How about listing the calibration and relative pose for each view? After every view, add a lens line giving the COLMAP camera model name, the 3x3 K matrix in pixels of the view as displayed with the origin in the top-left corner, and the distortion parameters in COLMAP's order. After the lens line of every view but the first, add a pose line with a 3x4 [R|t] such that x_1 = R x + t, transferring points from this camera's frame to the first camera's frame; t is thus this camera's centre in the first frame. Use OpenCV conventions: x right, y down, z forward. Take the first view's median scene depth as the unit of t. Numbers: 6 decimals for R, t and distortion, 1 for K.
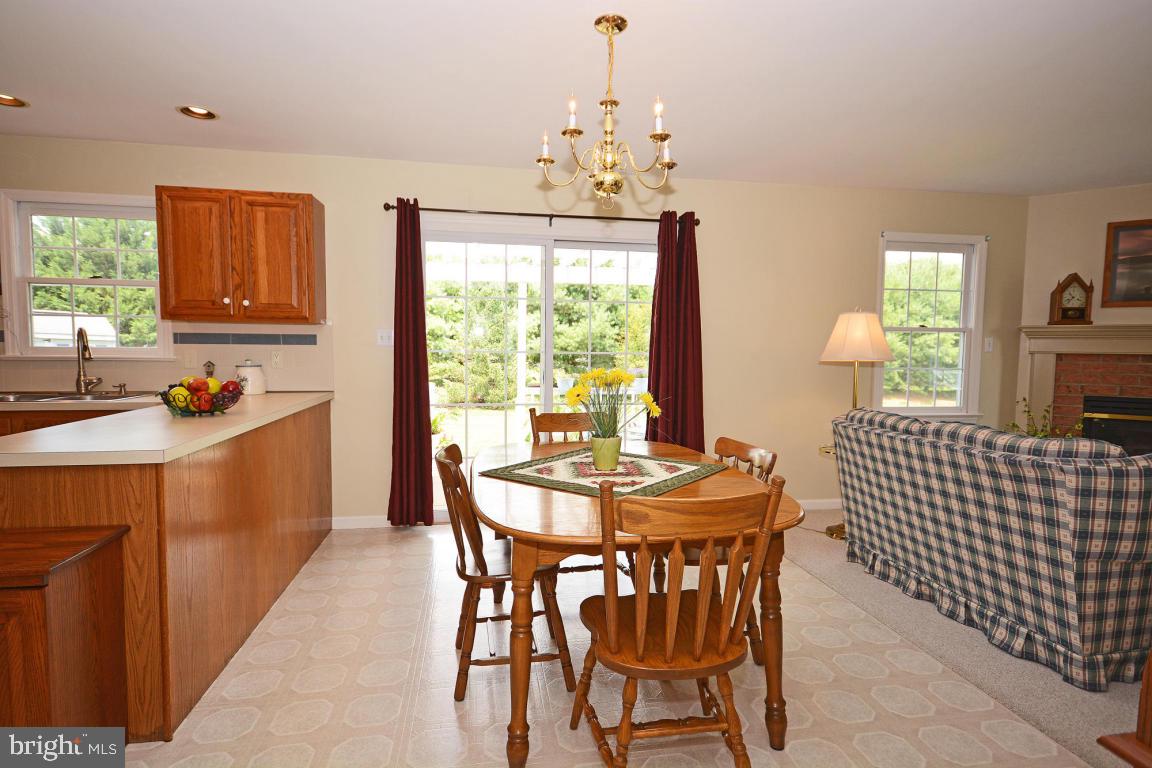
lens RADIAL K [[584.0, 0, 582.0], [0, 584.0, 383.0], [0, 0, 1]] dist [0.006528, -0.000358]
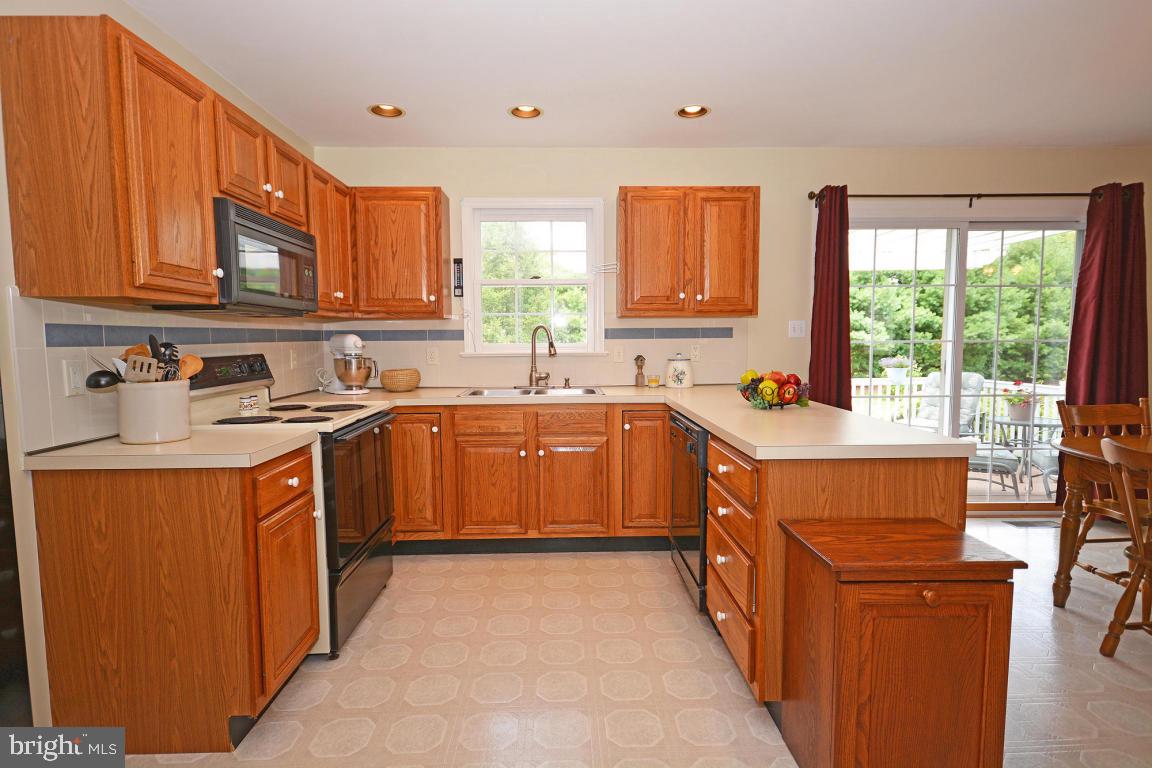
lens RADIAL K [[584.0, 0, 571.9], [0, 584.0, 385.1], [0, 0, 1]] dist [0.006528, -0.000358]
pose [[0.989427, -0.005491, -0.144929, -0.591938], [0.007805, 0.999851, 0.015401, -0.001995], [0.144823, -0.016370, 0.989322, -0.033084]]
